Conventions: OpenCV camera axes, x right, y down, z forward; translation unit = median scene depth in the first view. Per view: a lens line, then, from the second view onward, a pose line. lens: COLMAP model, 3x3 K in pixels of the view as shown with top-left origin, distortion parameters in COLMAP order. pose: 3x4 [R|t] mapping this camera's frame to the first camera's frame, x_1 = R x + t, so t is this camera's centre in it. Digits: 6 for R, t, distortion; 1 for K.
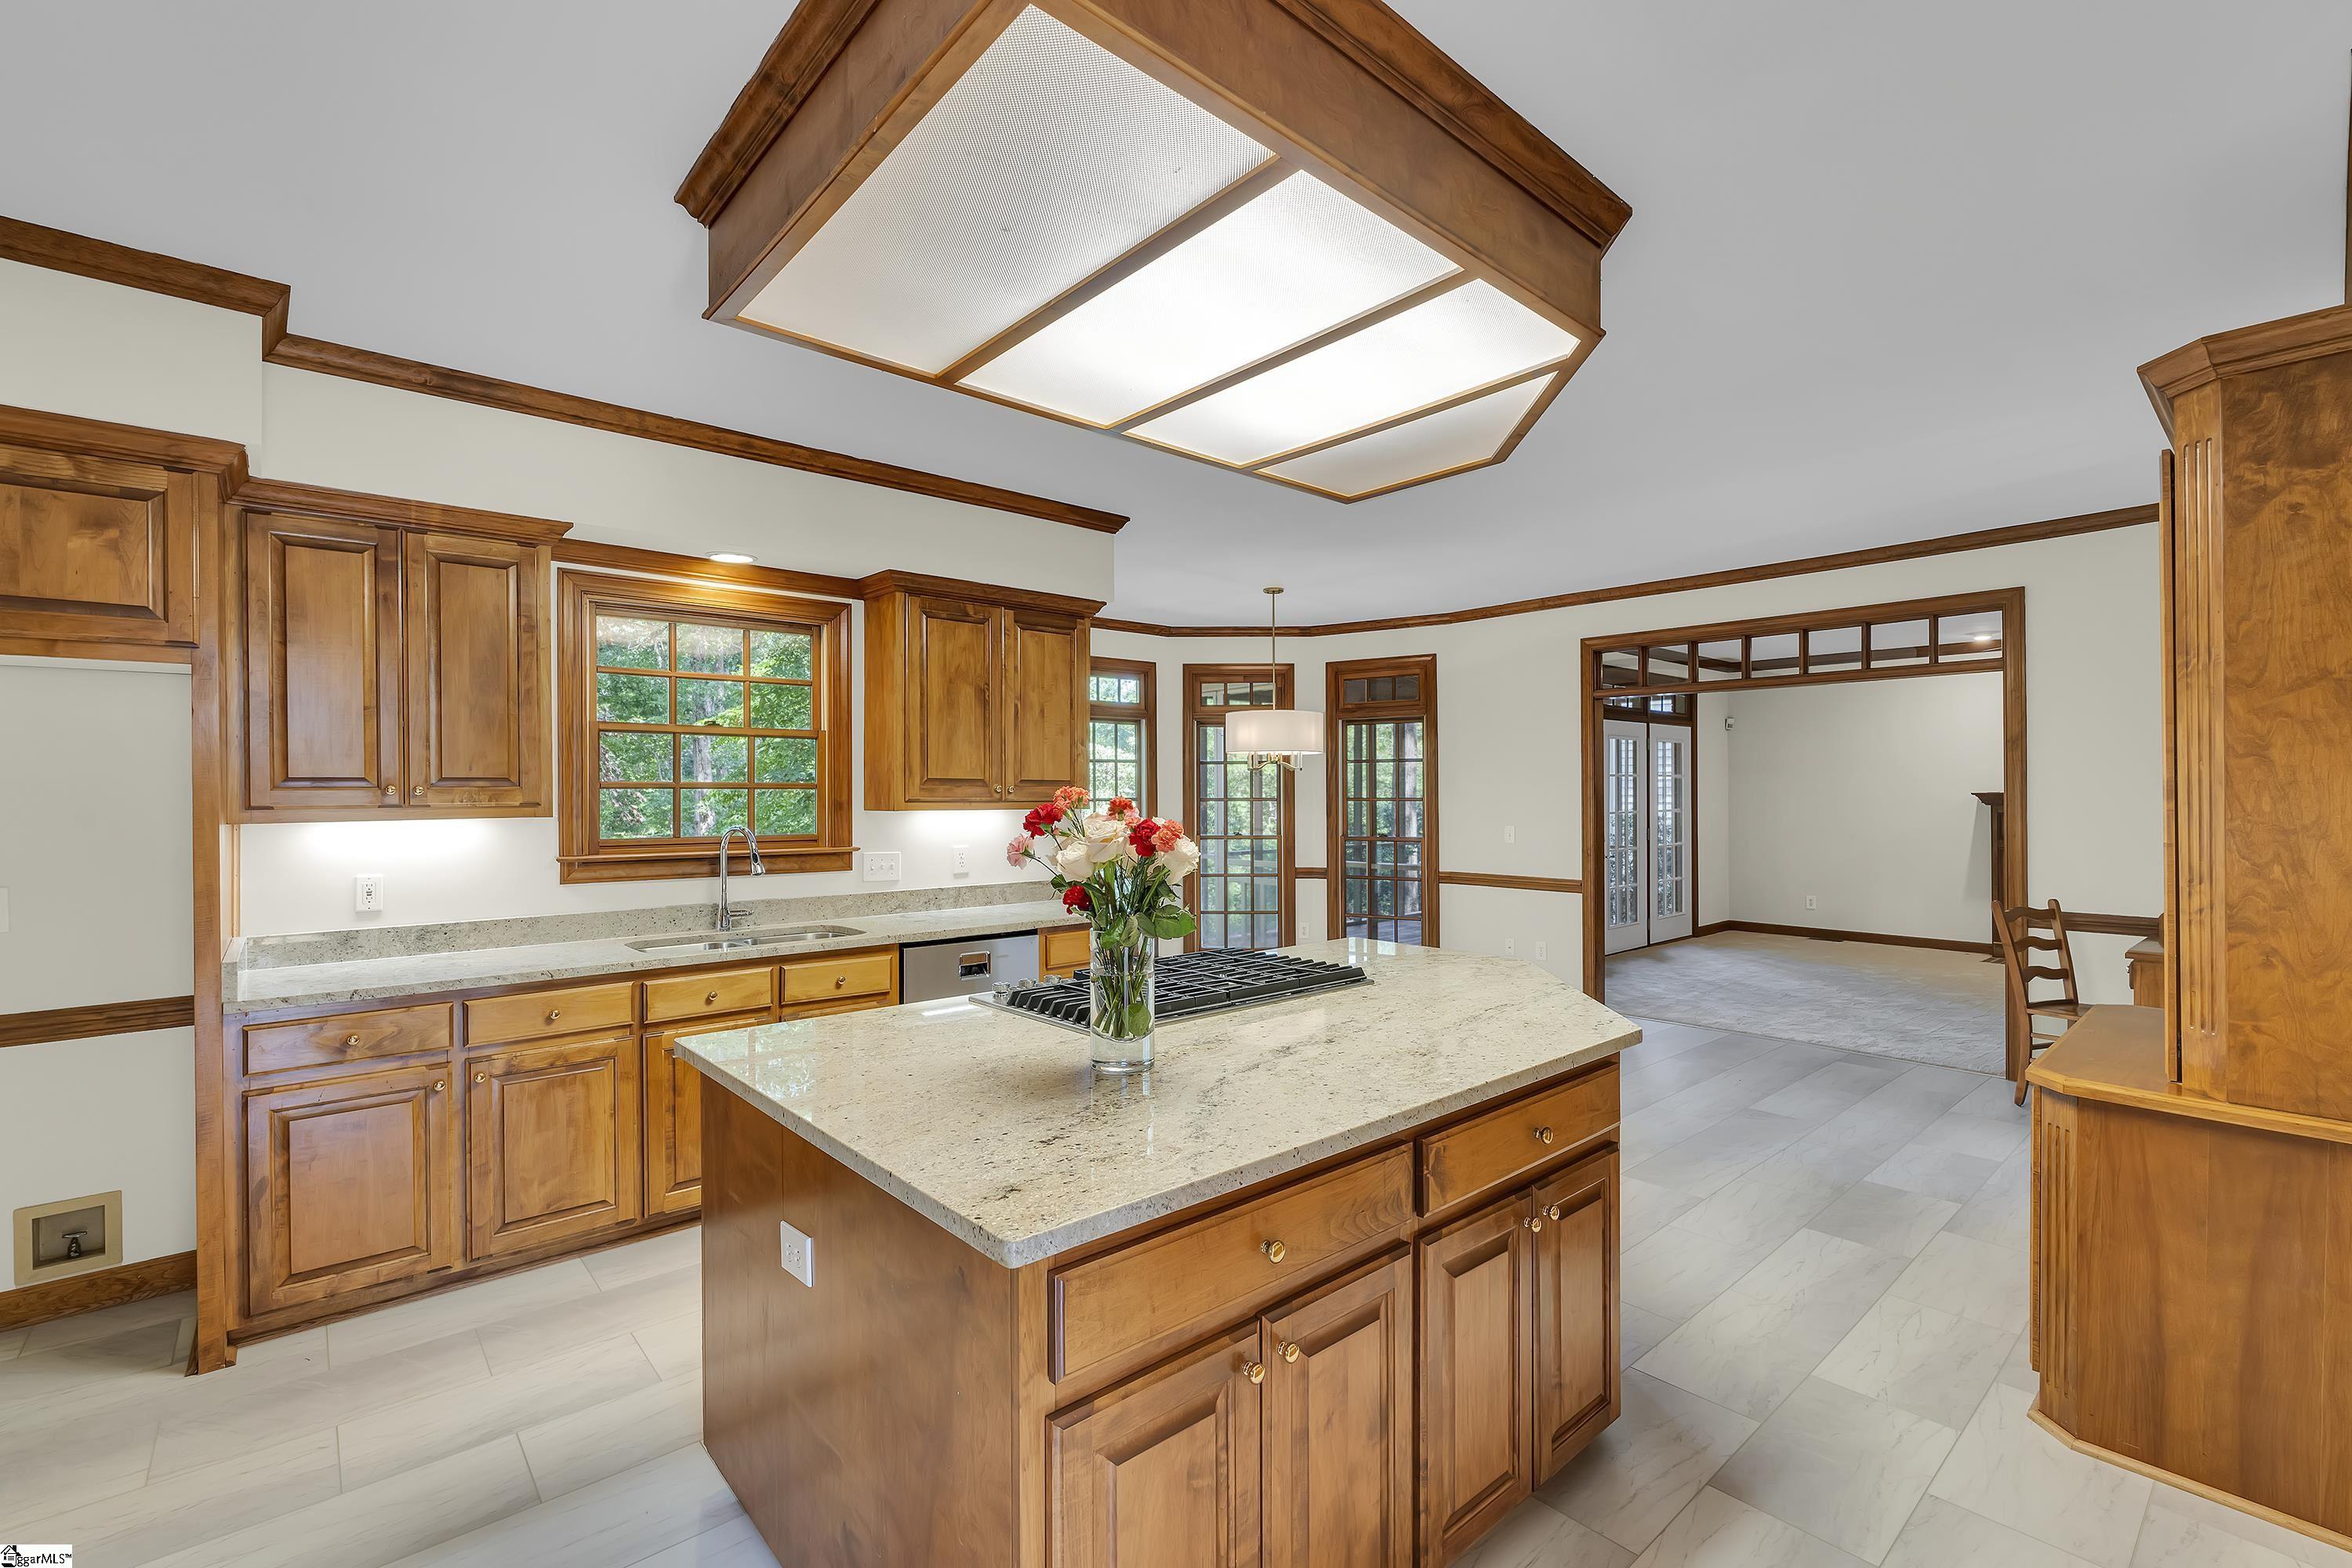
lens RADIAL K [[1032.4, 0, 1189.6], [0, 1032.4, 787.8], [0, 0, 1]] dist [-0.005146, 0.000982]
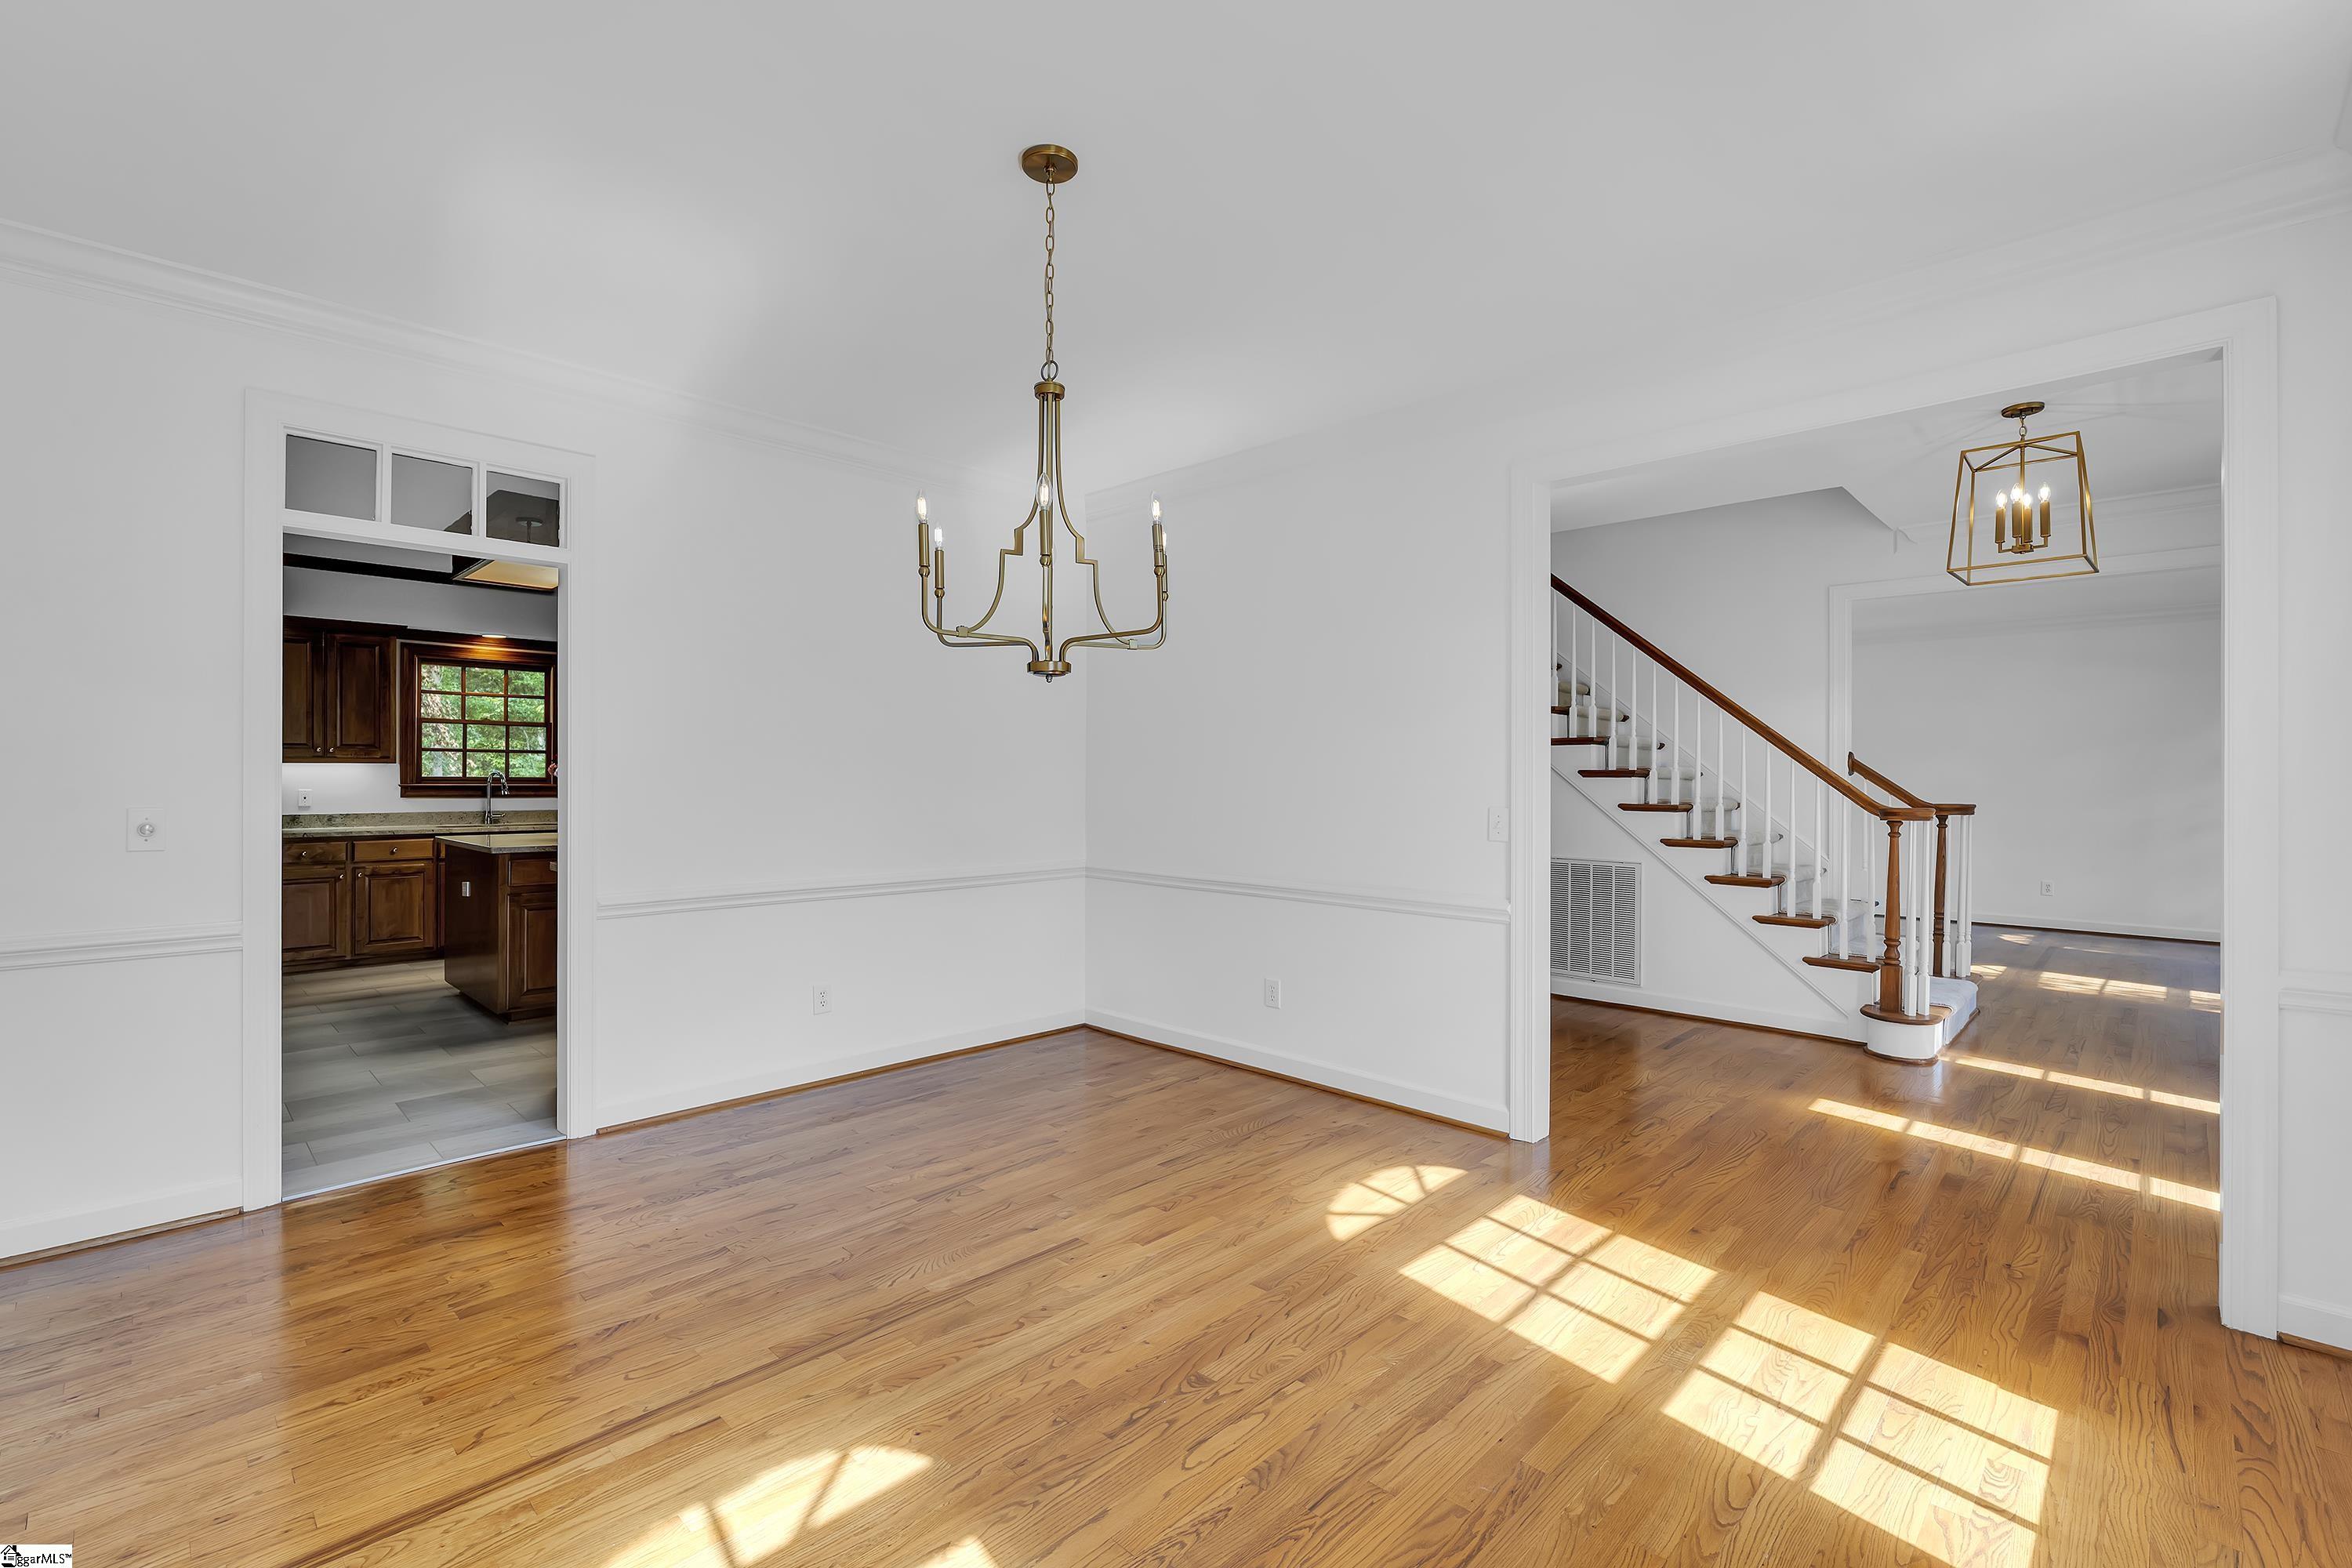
lens RADIAL K [[1032.4, 0, 1167.8], [0, 1032.4, 791.3], [0, 0, 1]] dist [-0.005146, 0.000982]
pose [[0.997623, 0.015113, 0.067227, 0.833012], [-0.015877, 0.999815, 0.010842, 0.037322], [-0.067050, -0.011884, 0.997679, -1.233631]]
